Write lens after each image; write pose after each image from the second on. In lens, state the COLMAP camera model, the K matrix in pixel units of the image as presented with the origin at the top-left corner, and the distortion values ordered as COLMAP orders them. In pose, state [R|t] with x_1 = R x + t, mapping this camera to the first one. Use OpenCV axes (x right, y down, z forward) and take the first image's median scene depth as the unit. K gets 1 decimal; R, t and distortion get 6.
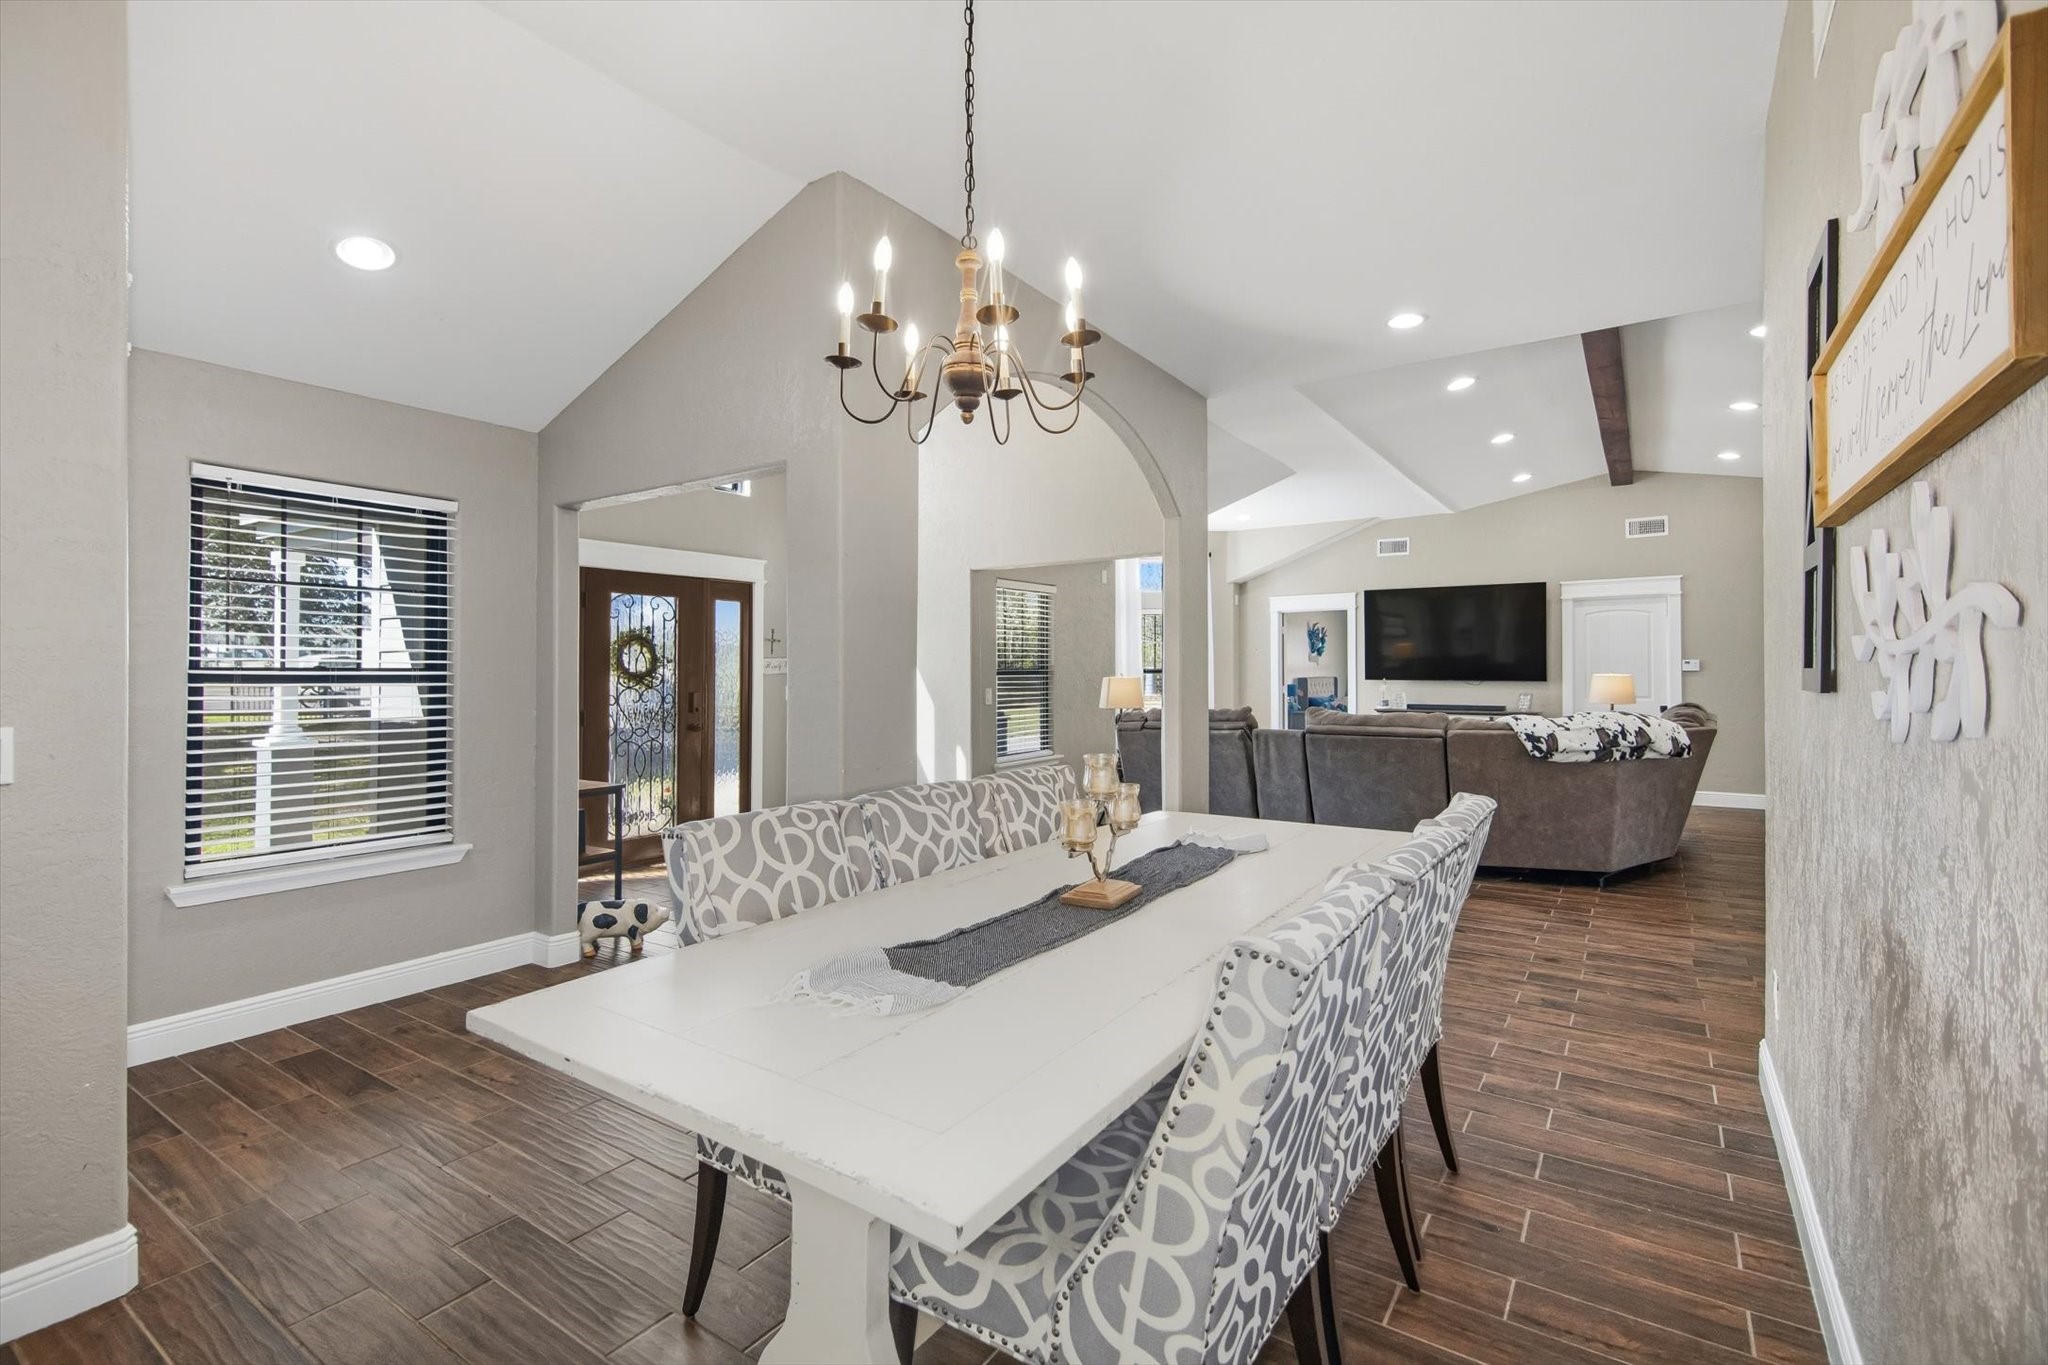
lens RADIAL K [[925.0, 0, 1003.4], [0, 925.0, 669.0], [0, 0, 1]] dist [0.007089, -0.001215]
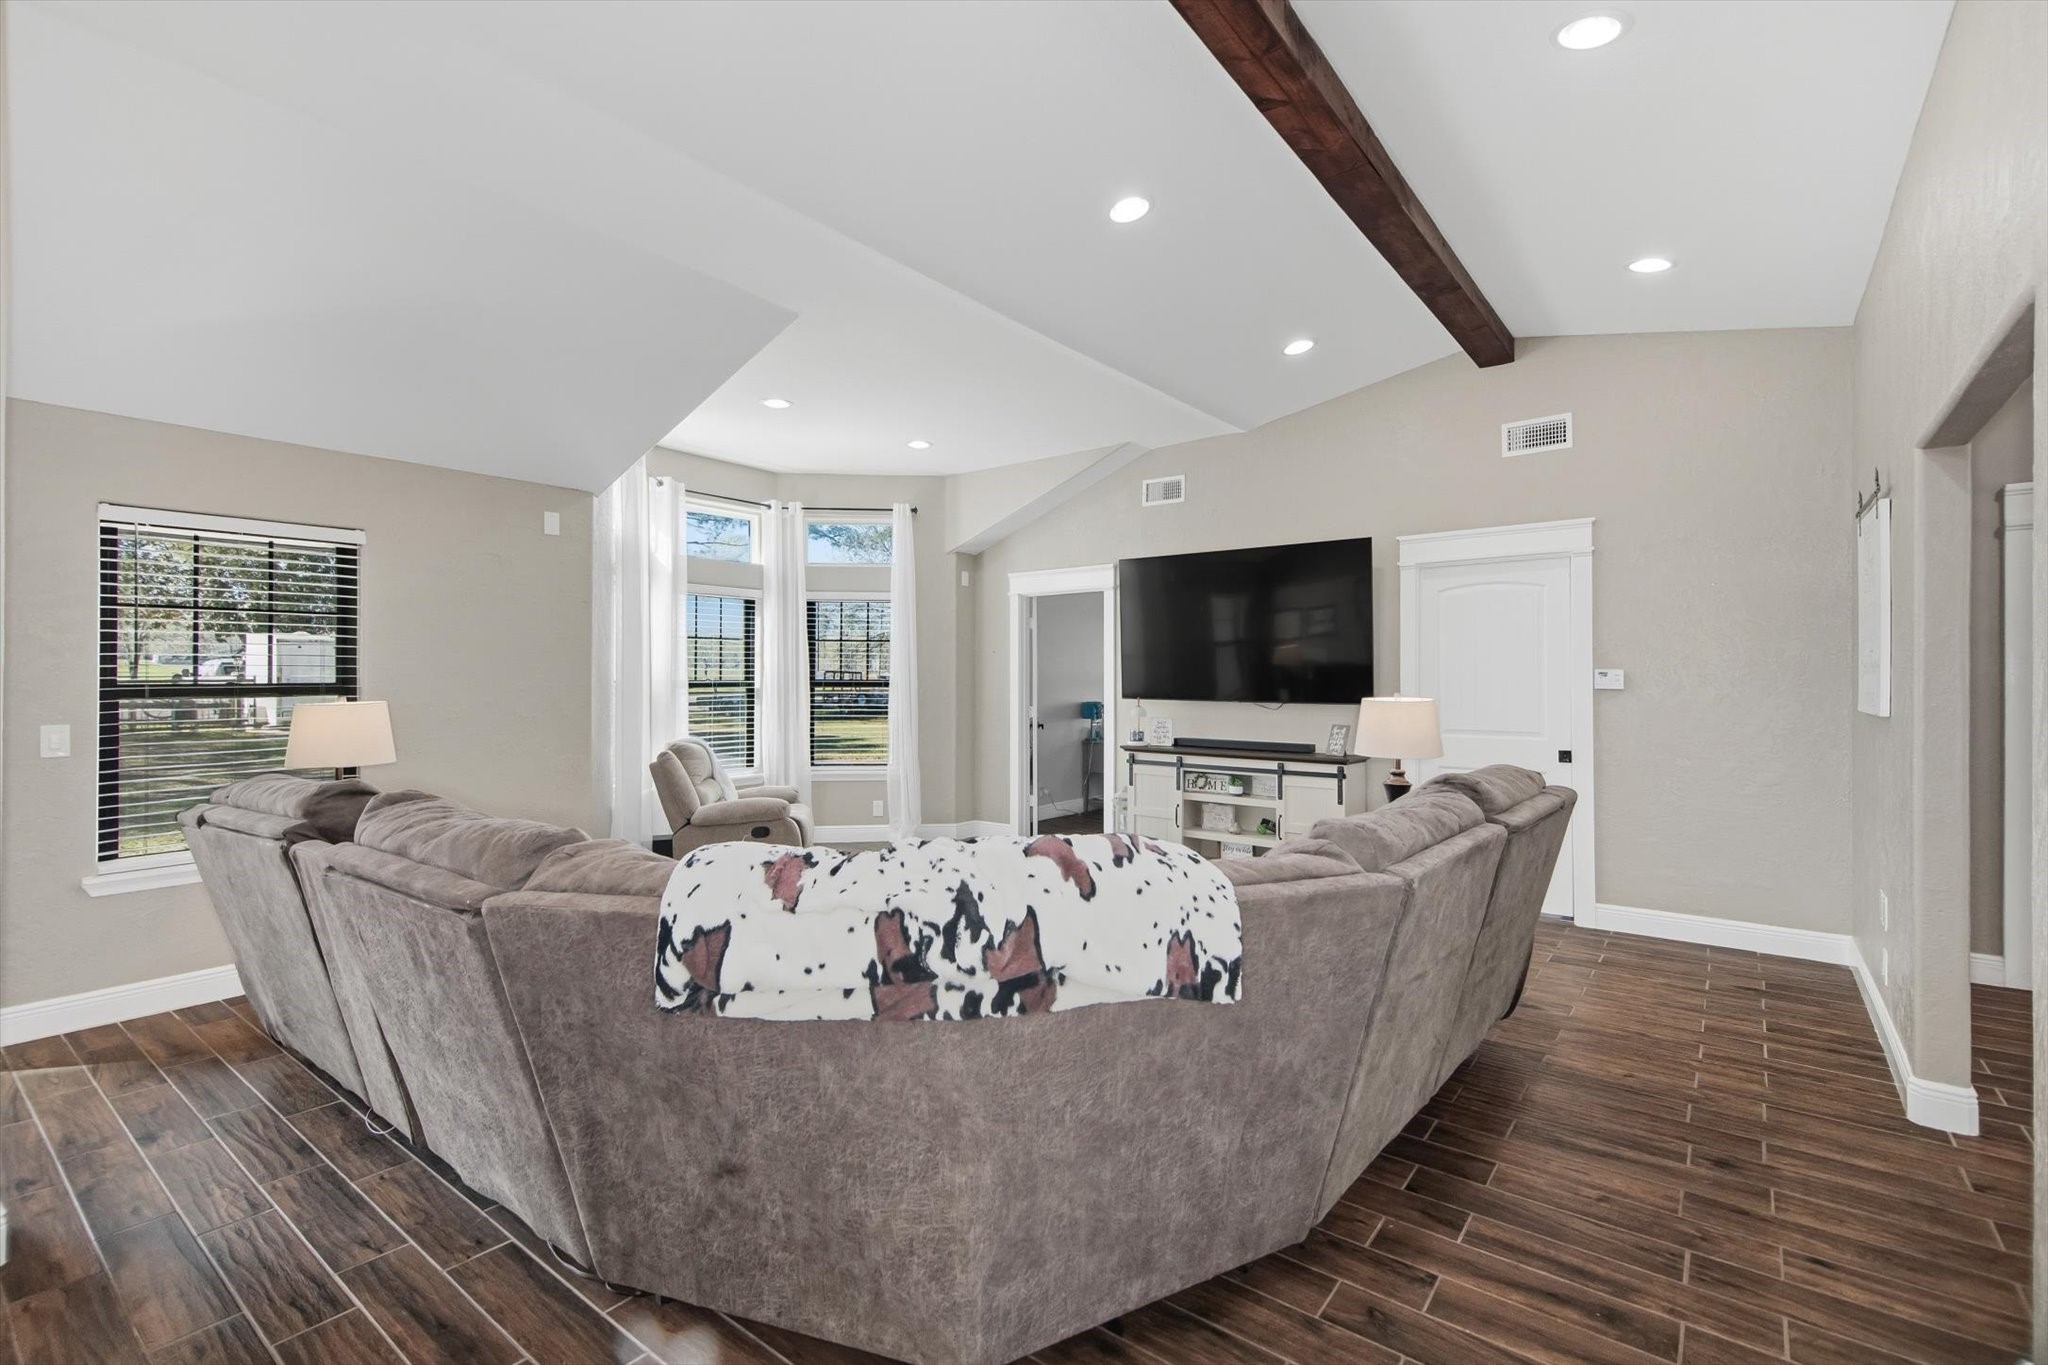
lens RADIAL K [[925.0, 0, 1003.4], [0, 925.0, 669.0], [0, 0, 1]] dist [0.007089, -0.001215]
pose [[0.997826, 0.000916, -0.065902, 0.392396], [-0.001314, 0.999981, -0.006006, -0.005903], [0.065895, 0.006079, 0.997808, 0.399564]]
